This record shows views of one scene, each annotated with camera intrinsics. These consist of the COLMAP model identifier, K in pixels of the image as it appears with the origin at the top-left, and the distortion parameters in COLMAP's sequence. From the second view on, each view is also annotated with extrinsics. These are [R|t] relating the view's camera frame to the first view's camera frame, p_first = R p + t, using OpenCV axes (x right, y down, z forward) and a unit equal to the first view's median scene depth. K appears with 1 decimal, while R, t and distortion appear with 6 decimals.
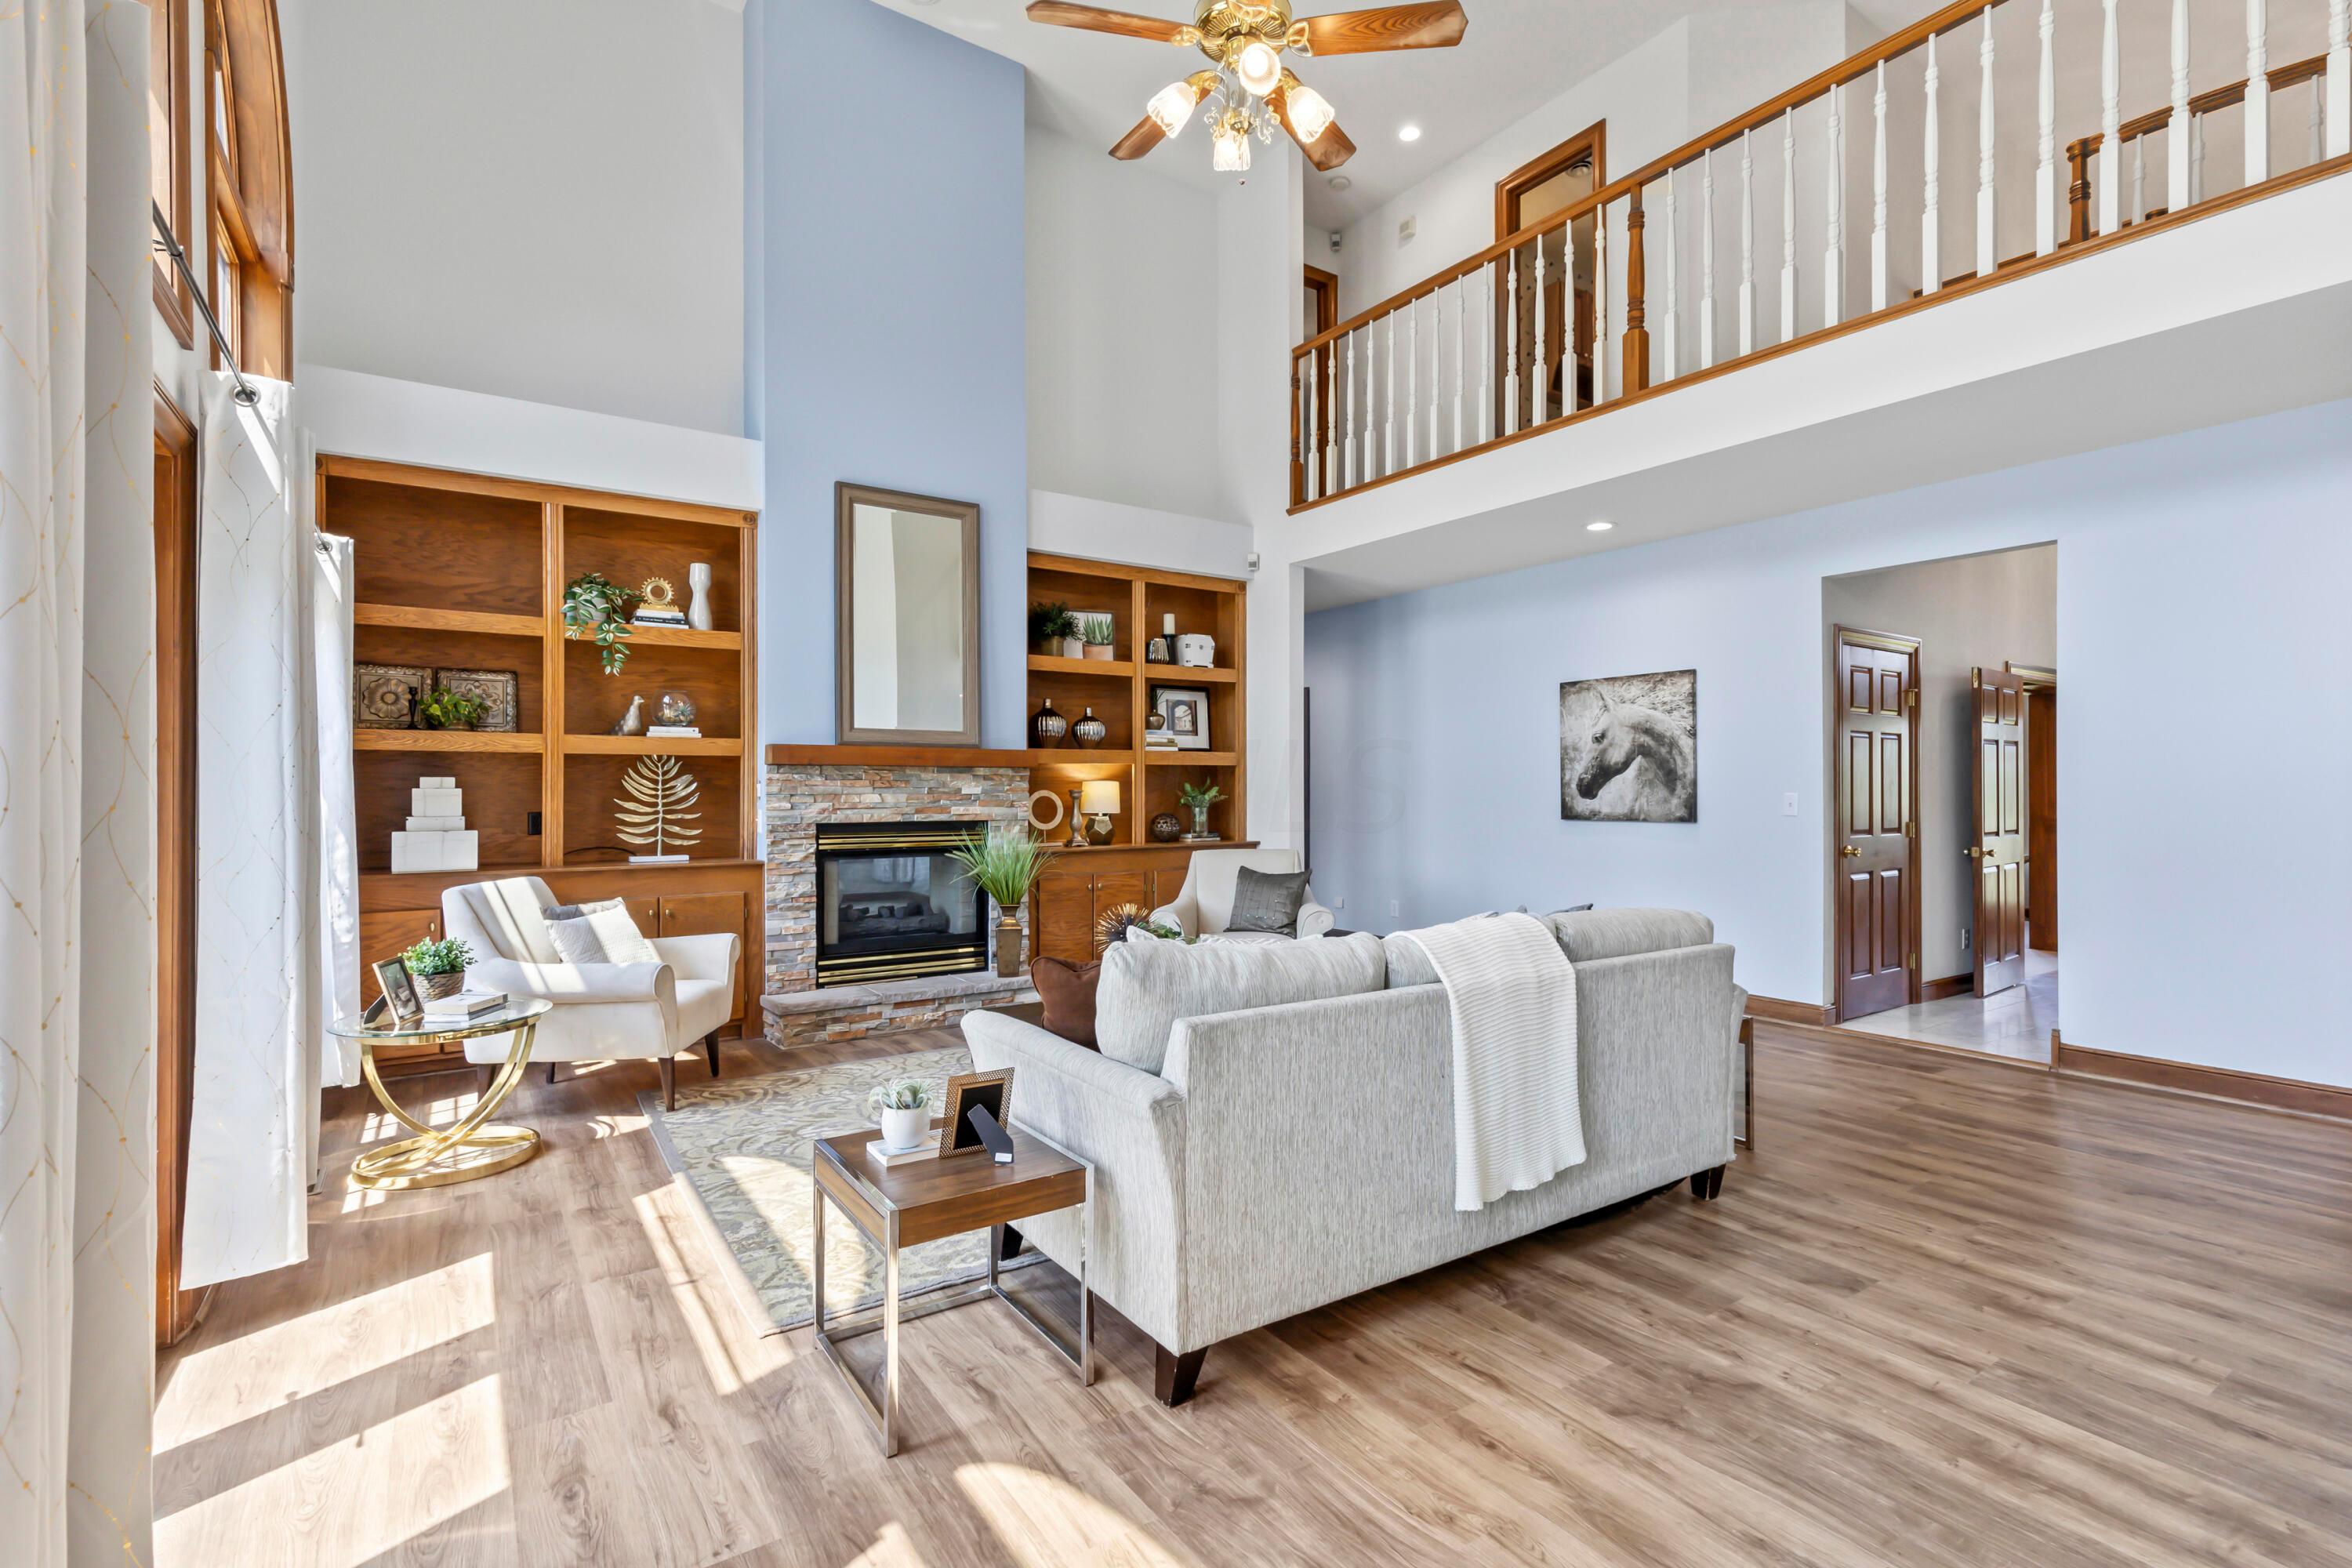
lens RADIAL K [[1056.6, 0, 1123.5], [0, 1056.6, 785.3], [0, 0, 1]] dist [-0.000192, 0.000079]
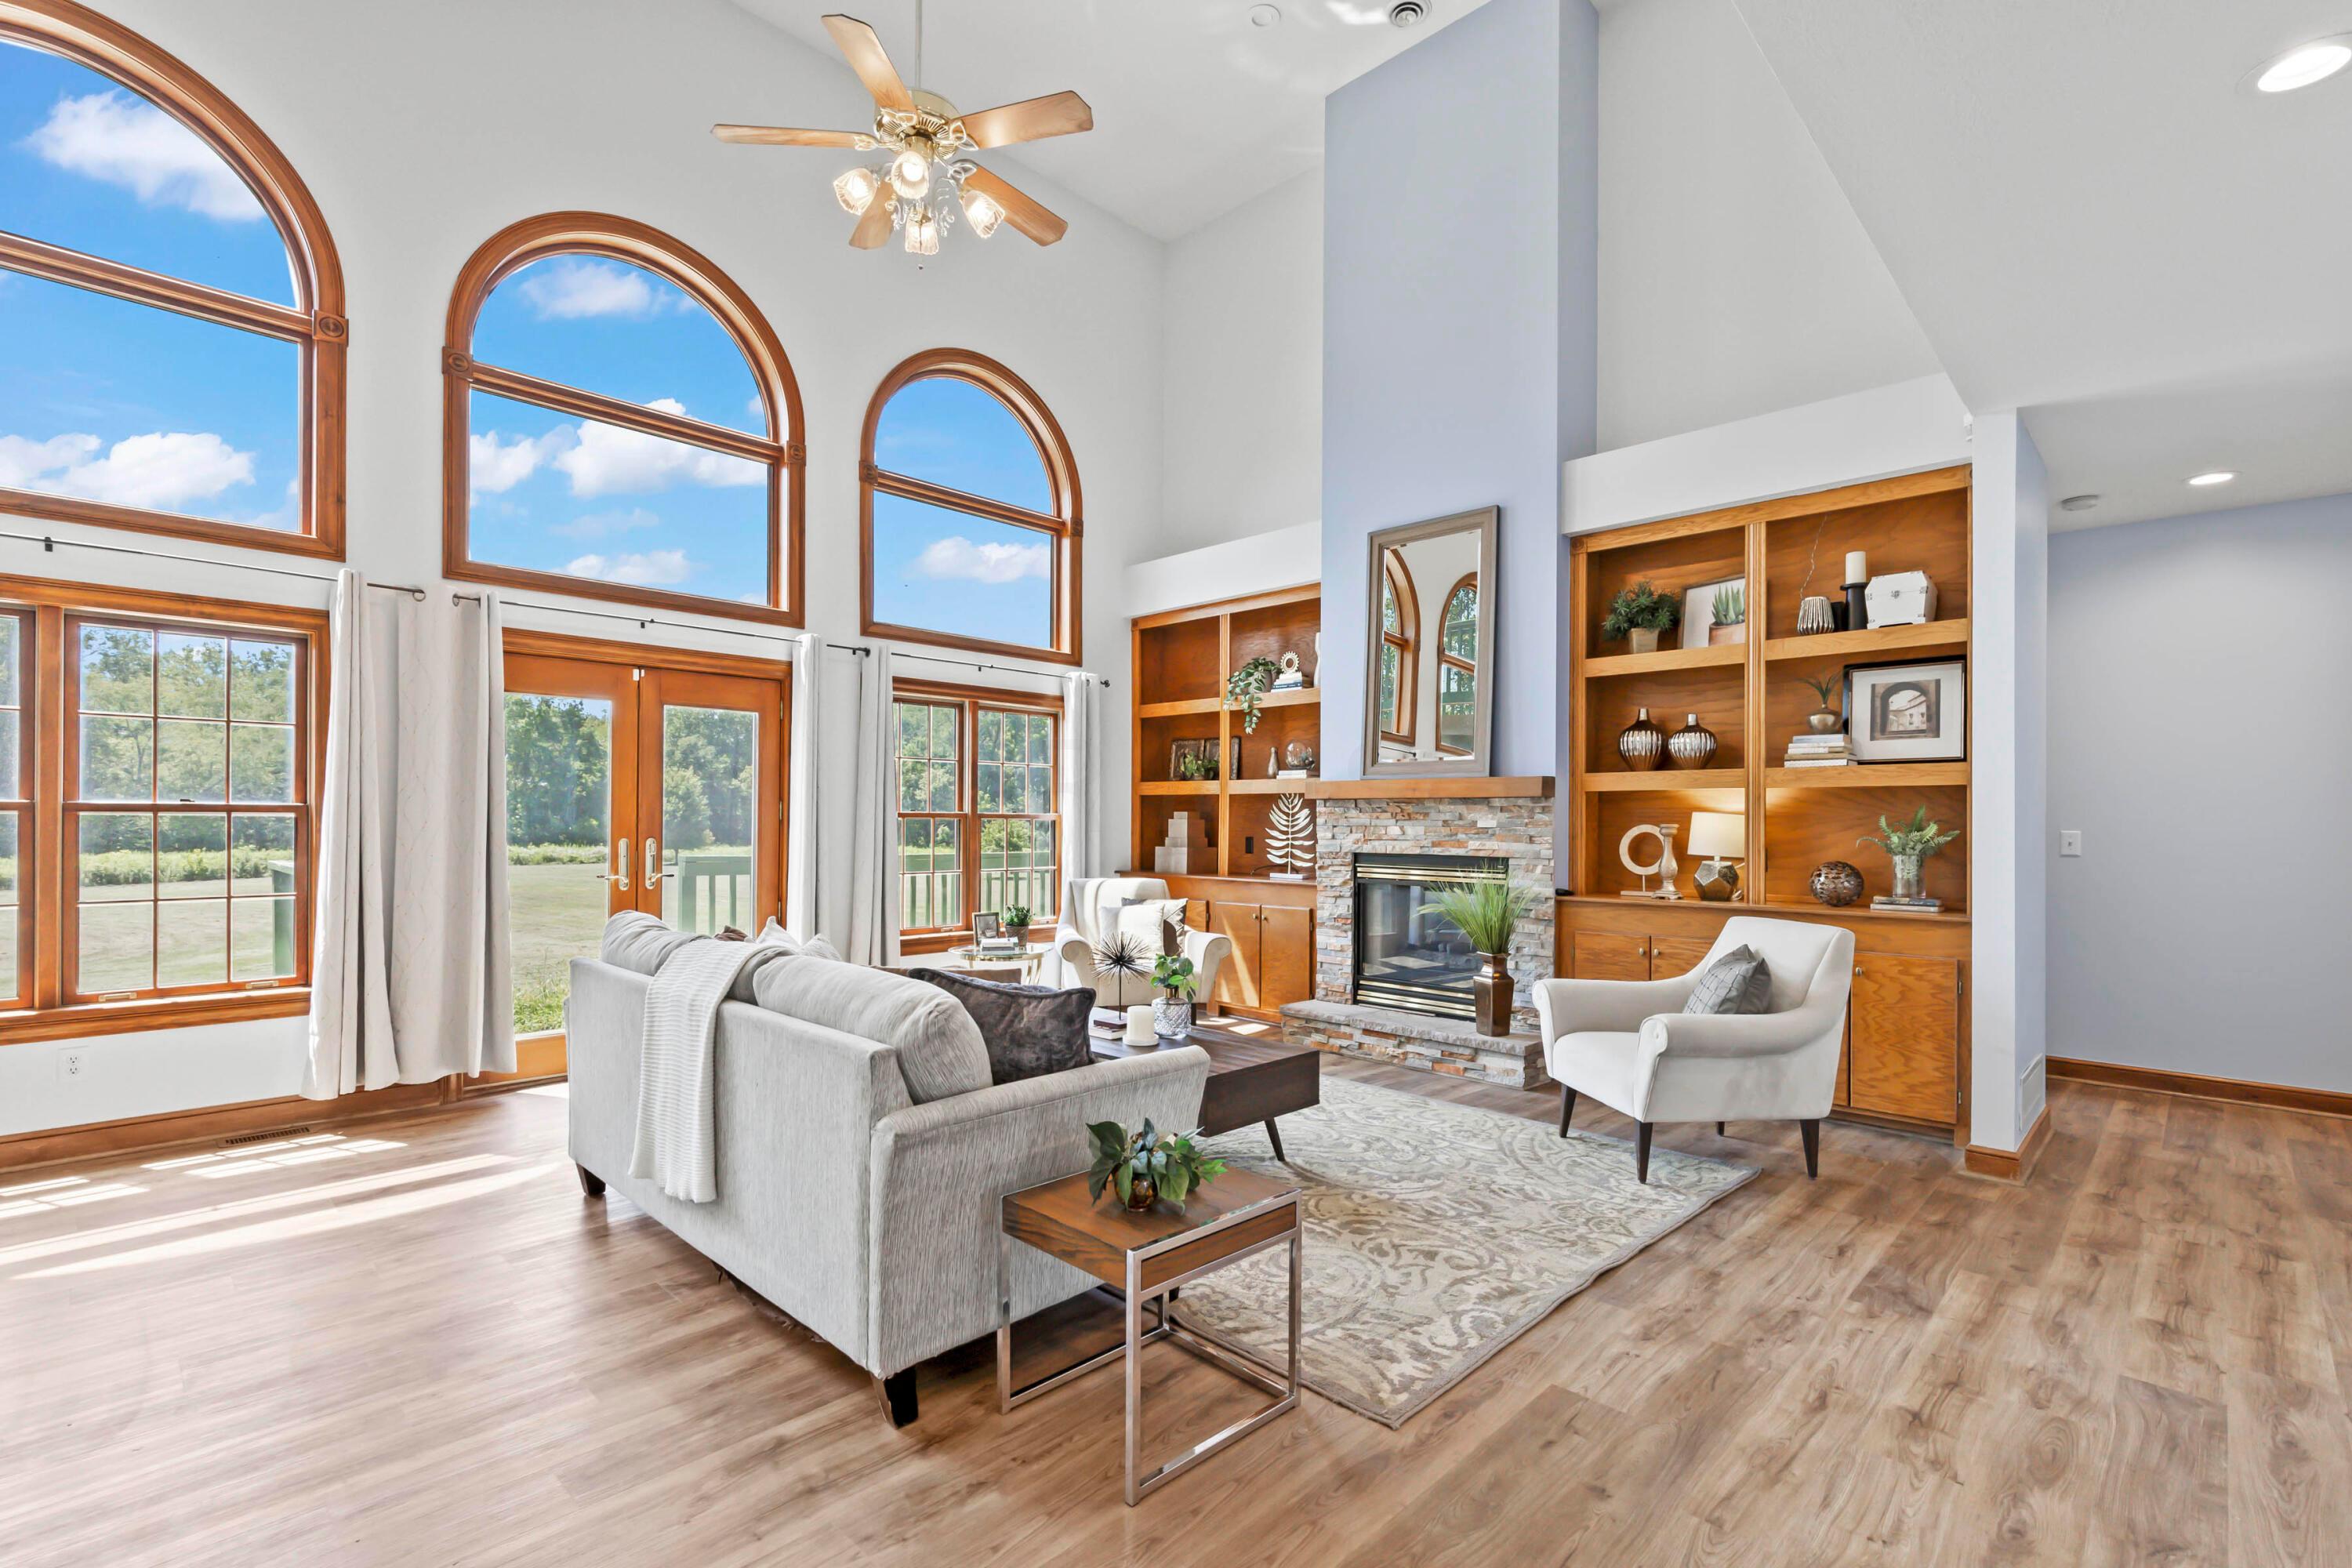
lens RADIAL K [[1058.6, 0, 1227.5], [0, 1058.6, 818.5], [0, 0, 1]] dist [-0.000514, 0.000196]
pose [[0.245724, 0.002077, -0.969337, 0.618423], [-0.001185, 0.999998, 0.001842, -0.000866], [0.969339, 0.000696, 0.245726, 0.506776]]
